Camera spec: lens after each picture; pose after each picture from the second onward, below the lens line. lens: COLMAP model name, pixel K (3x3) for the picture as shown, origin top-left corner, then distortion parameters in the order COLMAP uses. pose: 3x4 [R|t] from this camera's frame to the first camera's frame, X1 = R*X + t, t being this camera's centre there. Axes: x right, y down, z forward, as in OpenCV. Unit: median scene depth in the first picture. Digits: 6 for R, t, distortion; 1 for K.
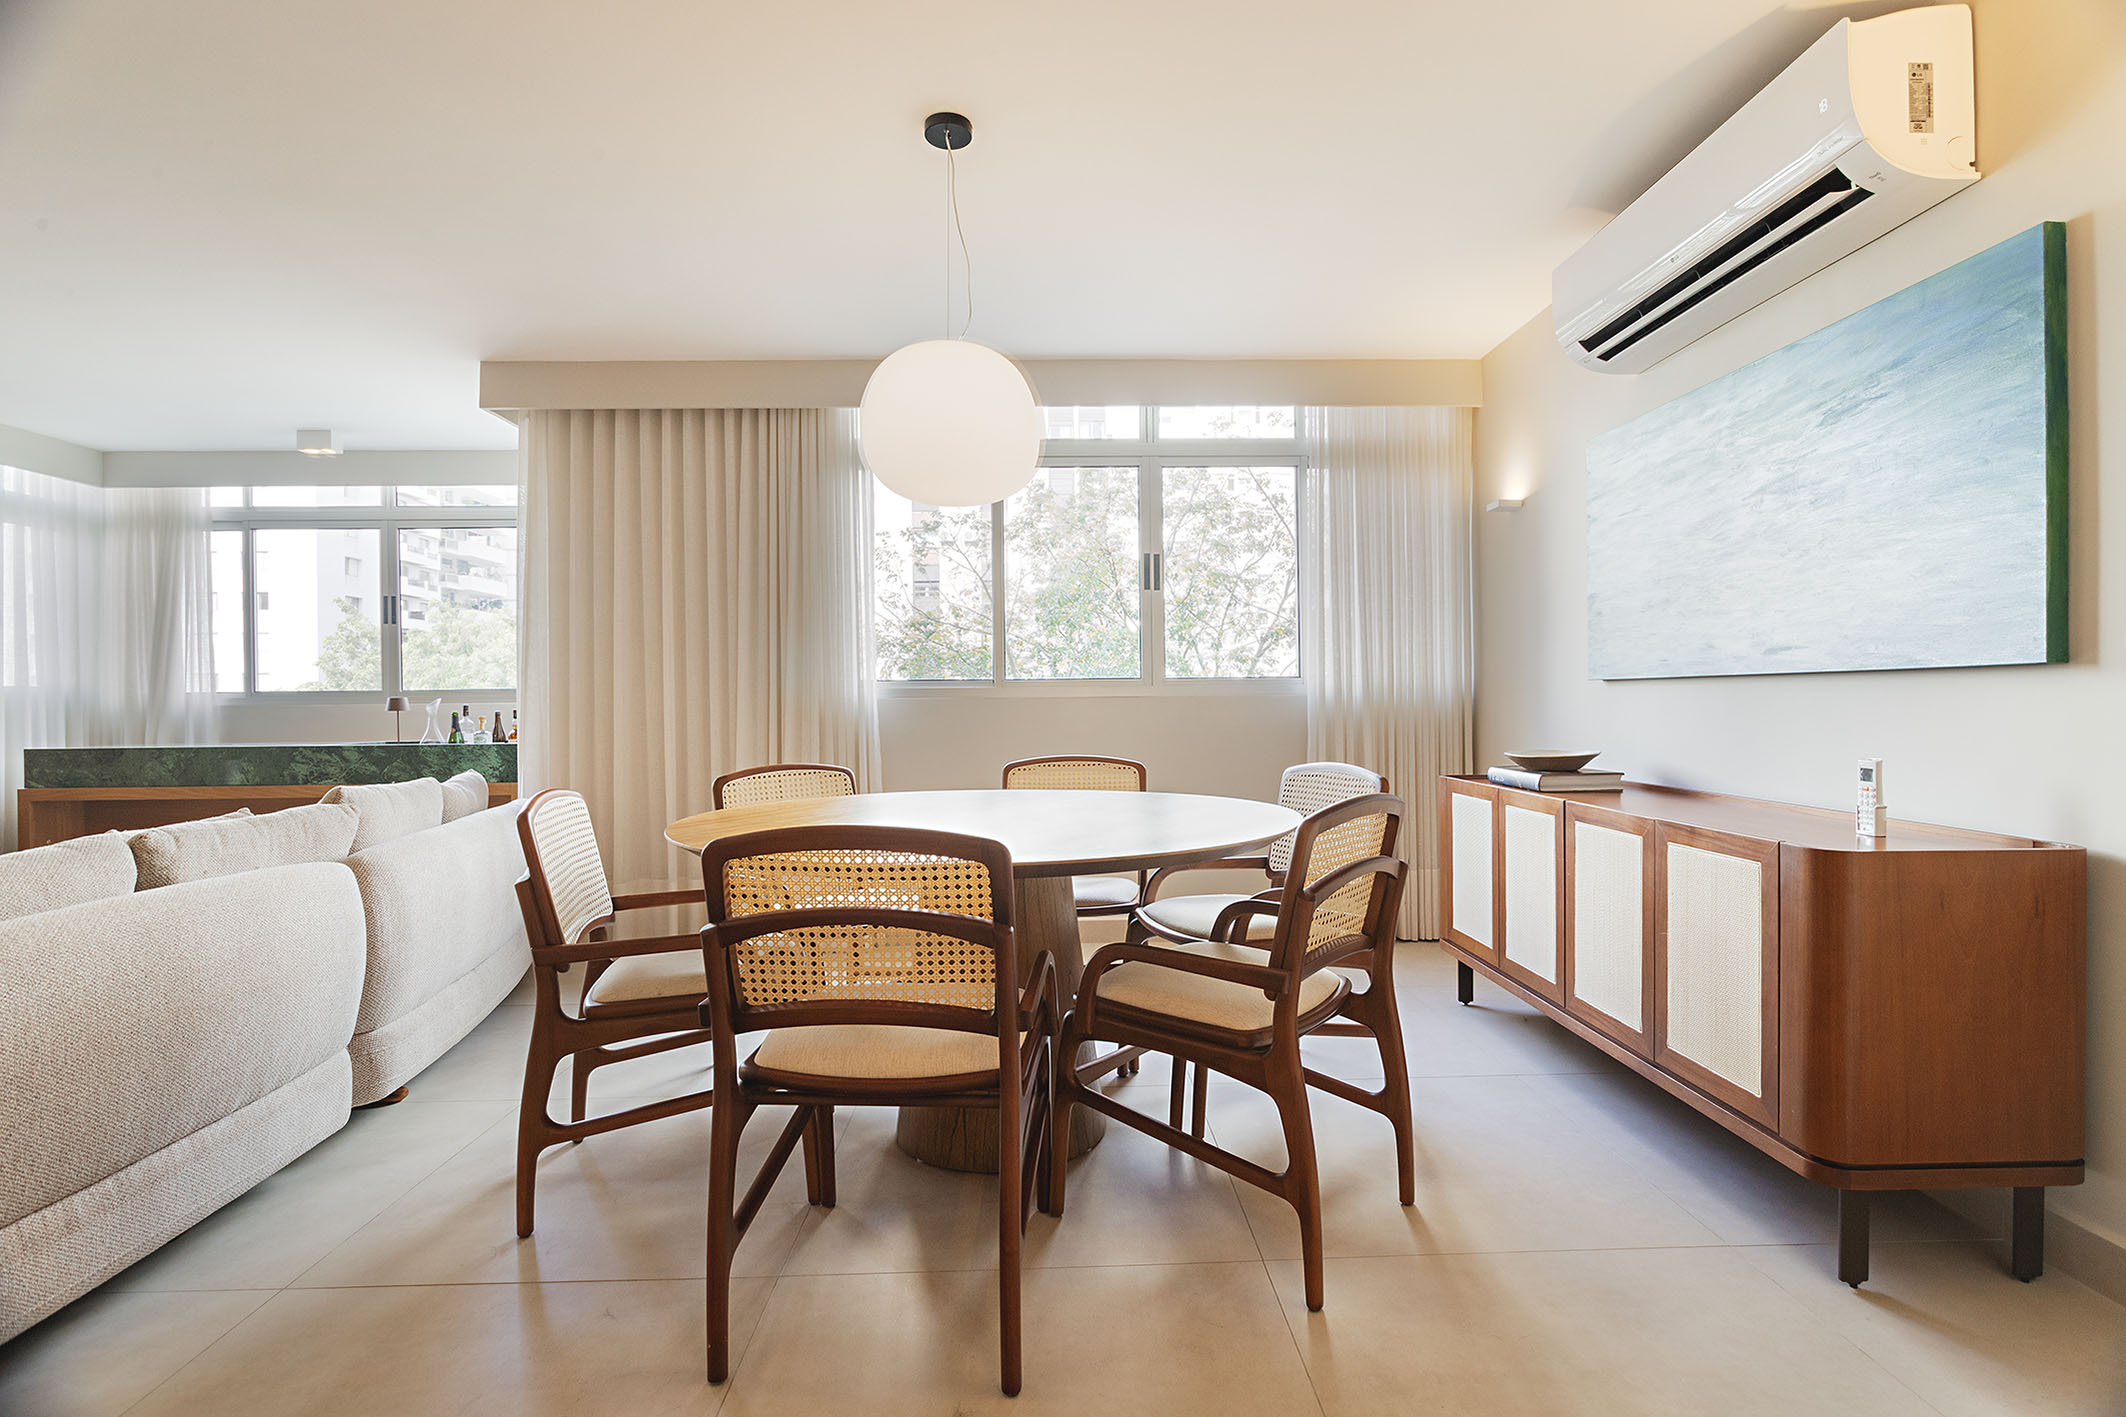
lens RADIAL K [[1036.8, 0, 1063.0], [0, 1036.8, 708.5], [0, 0, 1]] dist [-0.001979, -0.000232]
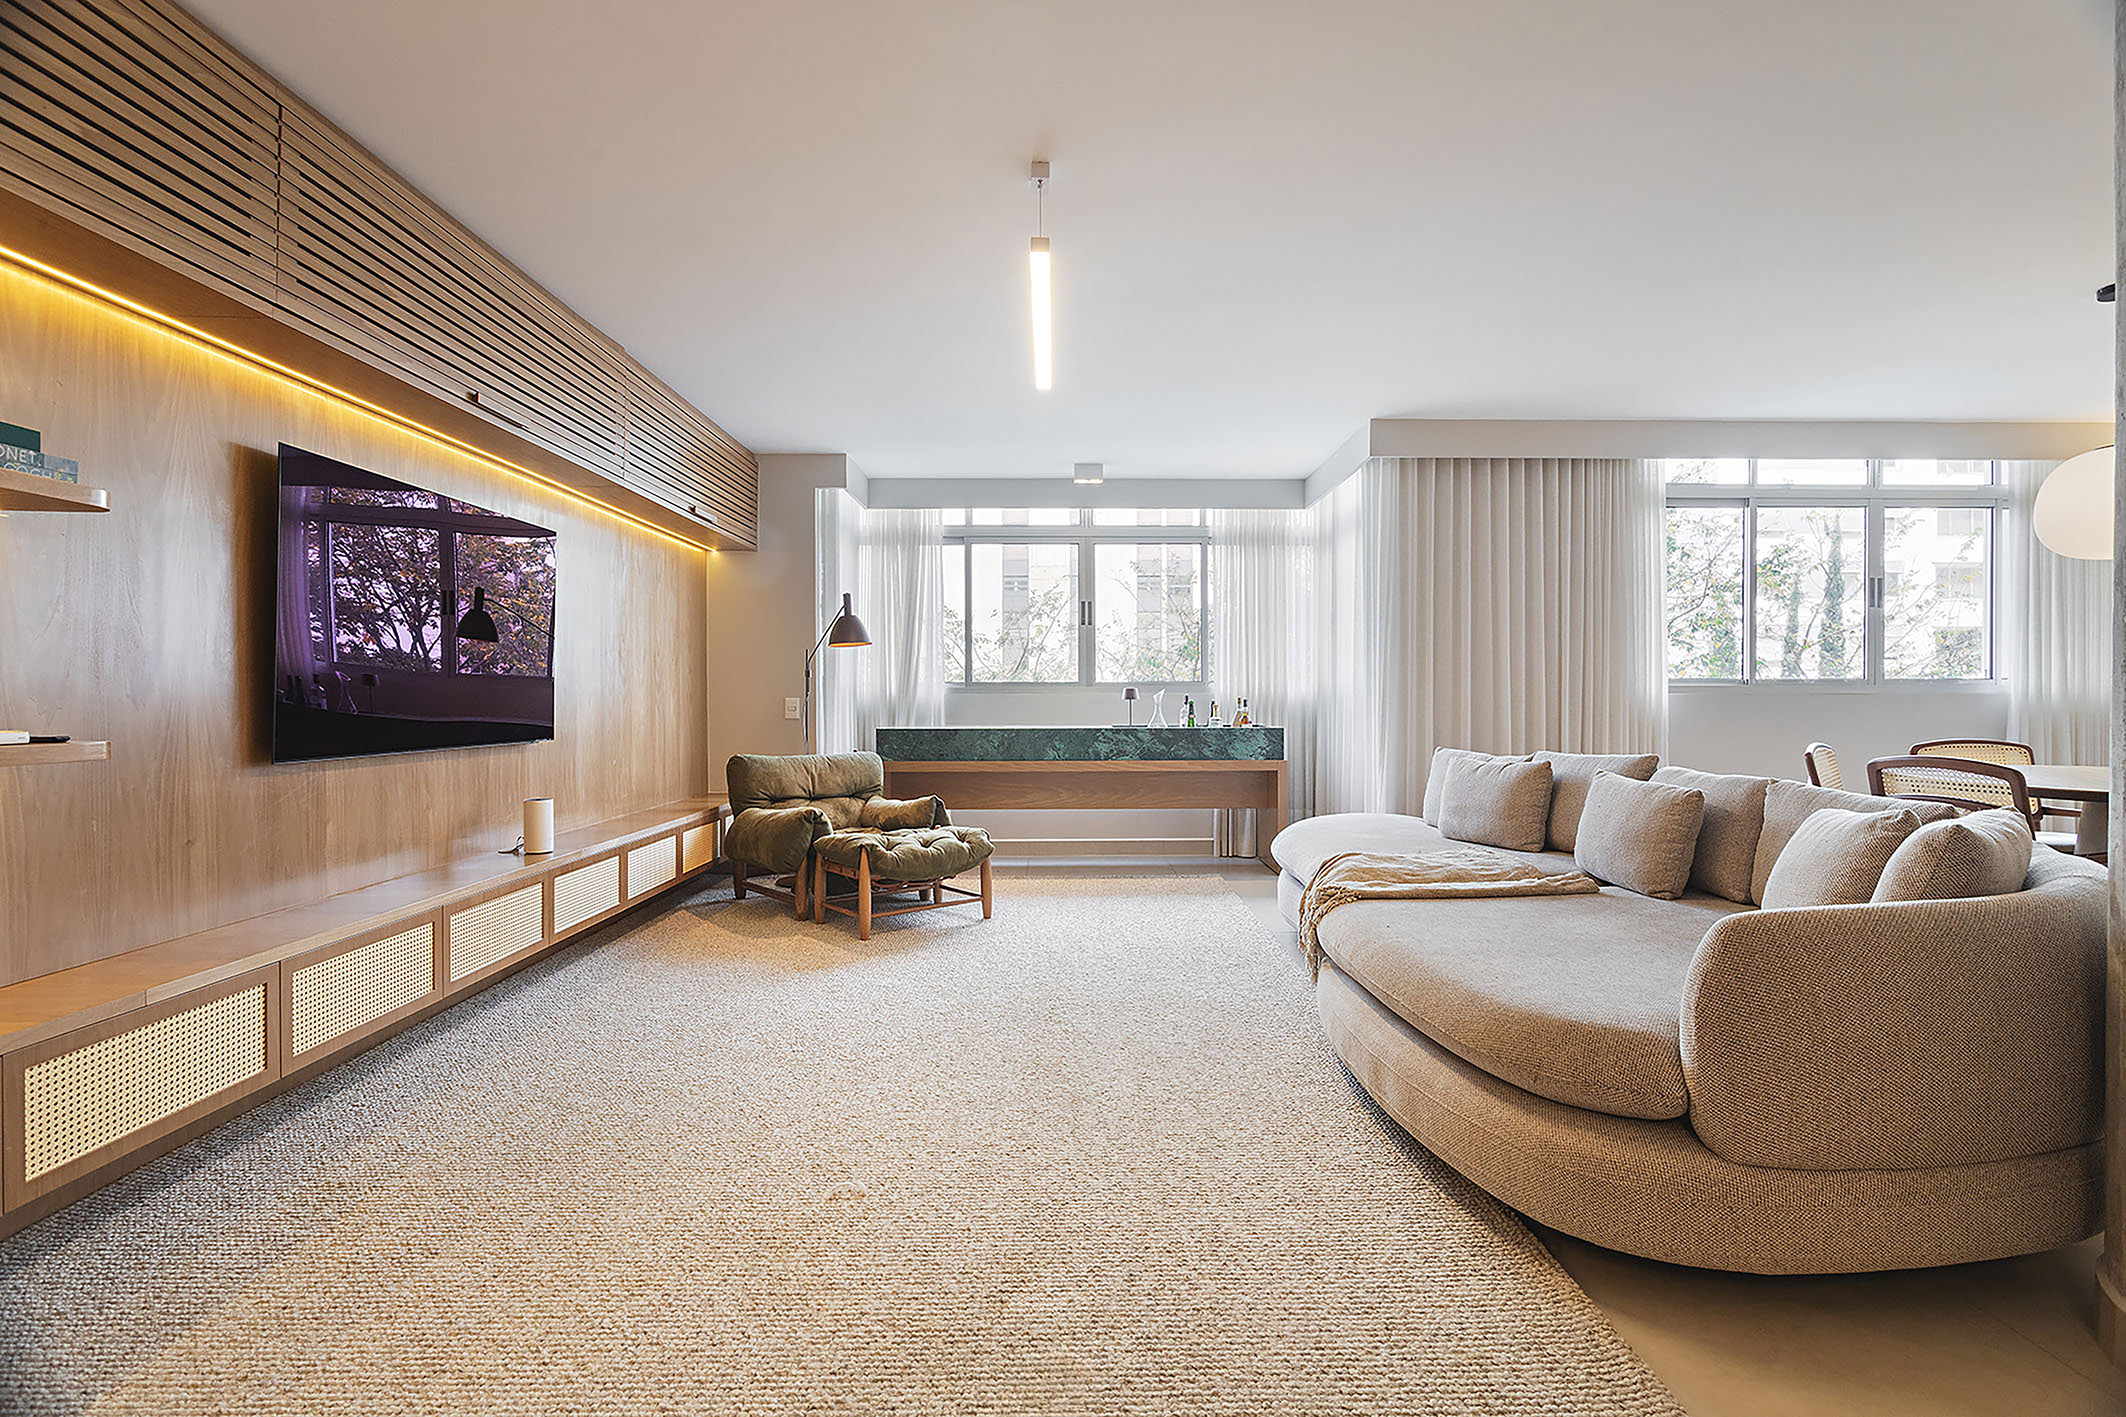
lens RADIAL K [[1036.8, 0, 1063.0], [0, 1036.8, 708.5], [0, 0, 1]] dist [-0.001979, -0.000232]
pose [[0.999952, 0.008719, 0.004377, -0.899298], [-0.008747, 0.999941, 0.006388, 0.006819], [-0.004321, -0.006426, 0.999970, -0.235437]]
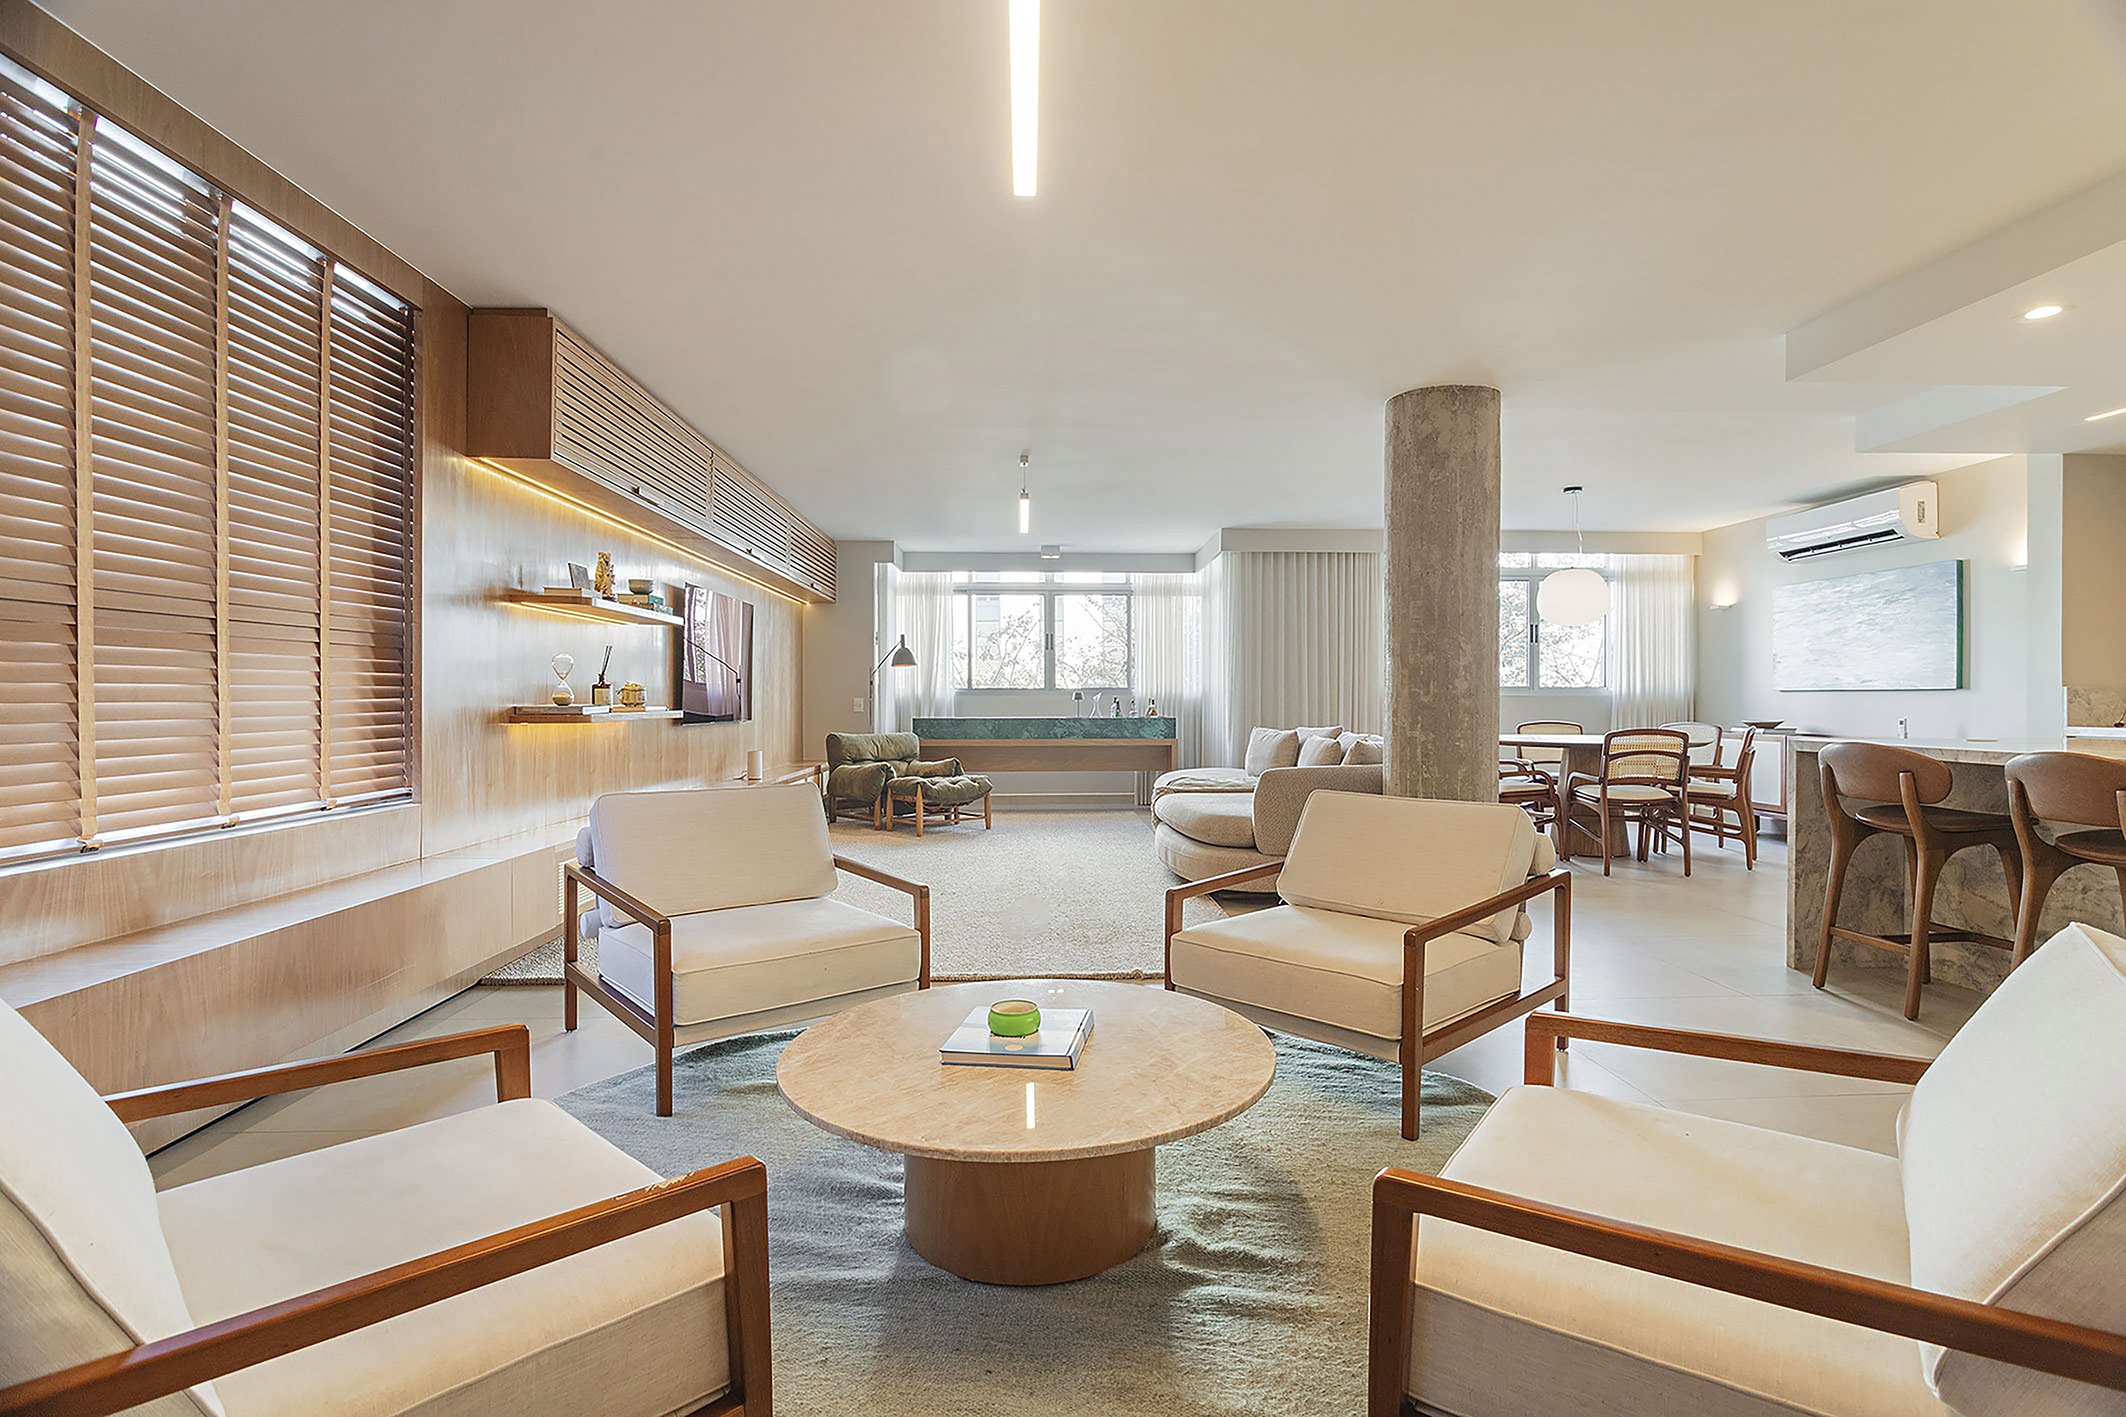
lens RADIAL K [[1059.0, 0, 1044.6], [0, 1059.0, 707.9], [0, 0, 1]] dist [-0.001622, -0.000498]
pose [[0.999823, 0.009676, 0.016126, -0.905989], [-0.009681, 0.999953, 0.000278, 0.020340], [-0.016123, -0.000434, 0.999870, -1.046539]]
